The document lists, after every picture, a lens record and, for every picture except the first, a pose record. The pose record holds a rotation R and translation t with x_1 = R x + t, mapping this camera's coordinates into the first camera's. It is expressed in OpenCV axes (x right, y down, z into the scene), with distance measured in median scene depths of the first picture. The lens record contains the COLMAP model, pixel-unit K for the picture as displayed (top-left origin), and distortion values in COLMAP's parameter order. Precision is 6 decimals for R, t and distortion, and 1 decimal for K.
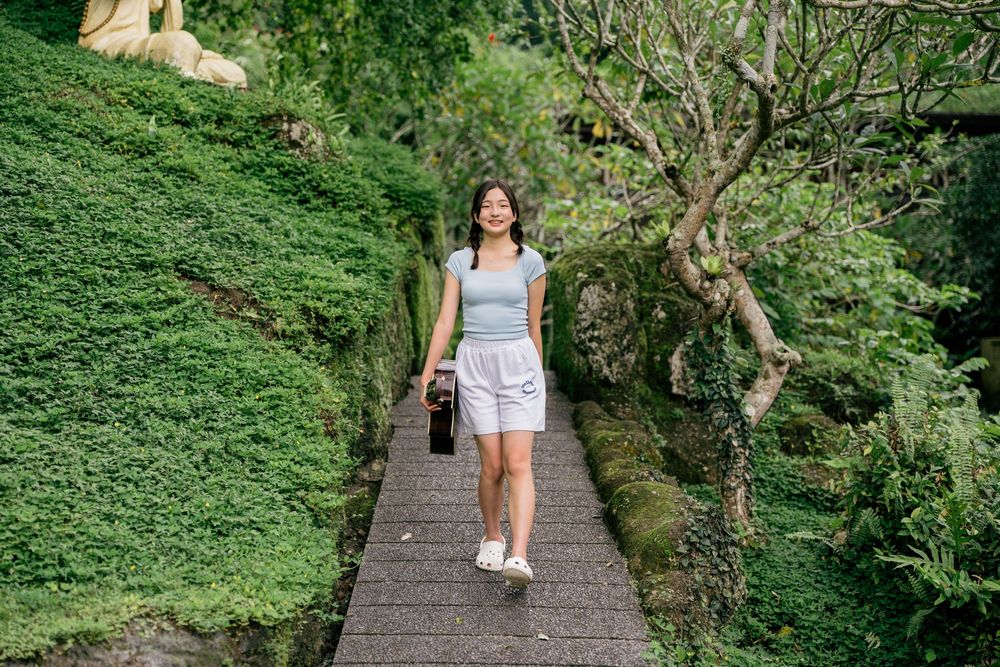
lens RADIAL K [[1728.2, 0, 501.8], [0, 1728.2, 332.8], [0, 0, 1]] dist [0.297028, 0.000000]
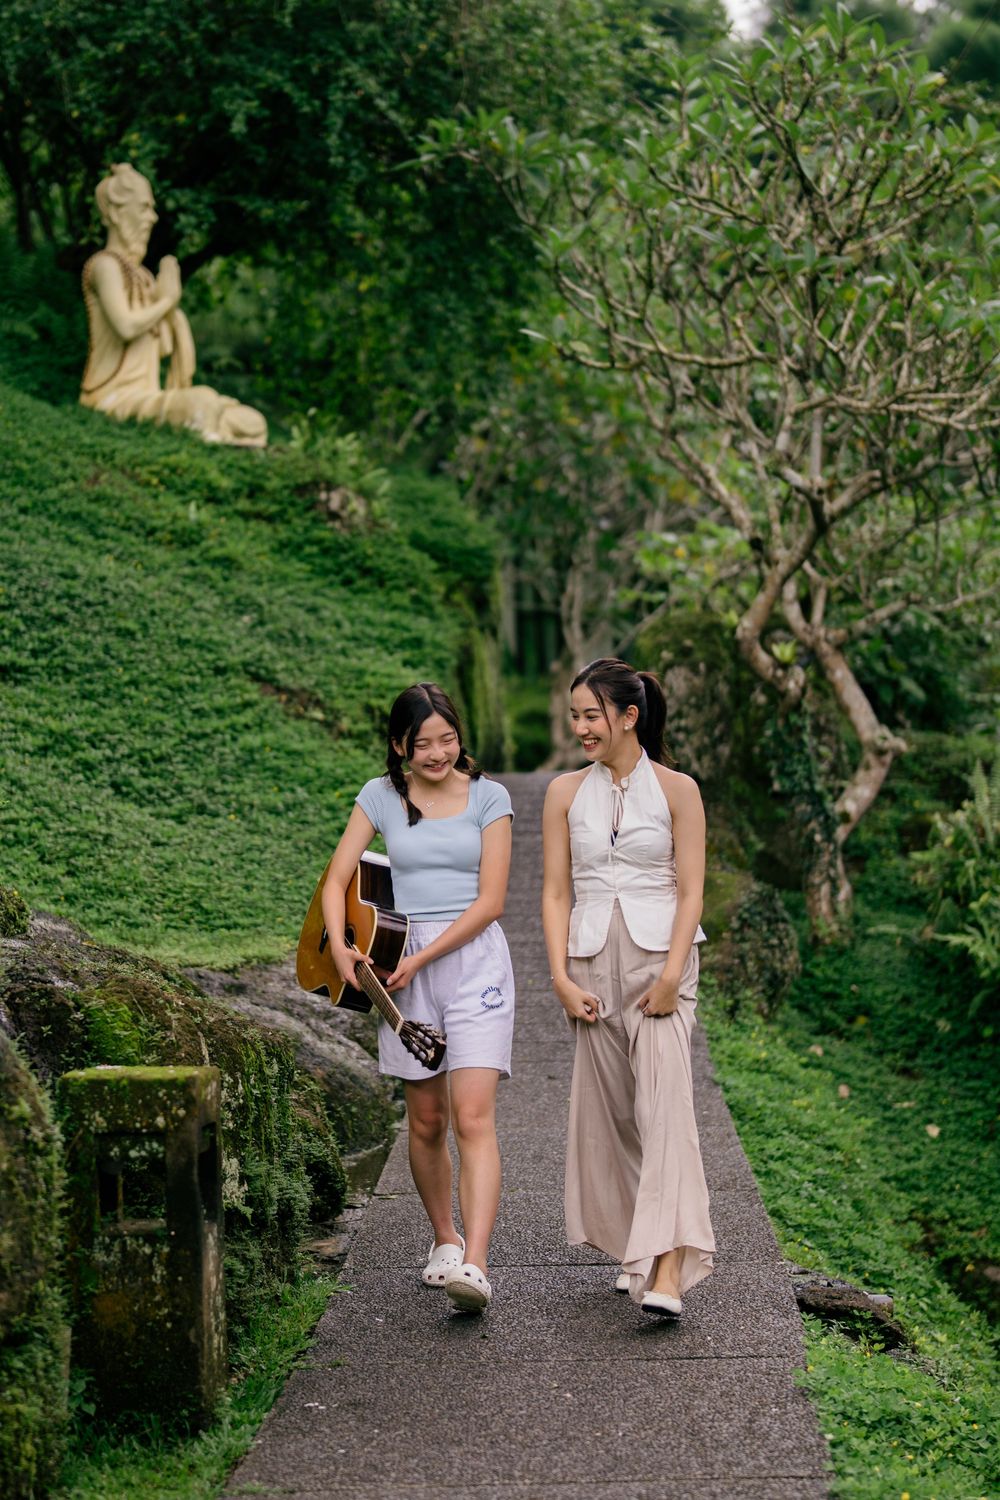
lens RADIAL K [[3156.7, 0, 500.2], [0, 3156.7, 749.2], [0, 0, 1]] dist [-0.102564, 0.000000]
pose [[0.999271, -0.020665, -0.032099, 0.016788], [0.021060, 0.999706, 0.012003, -0.009146], [0.031842, -0.012670, 0.999413, -0.724313]]
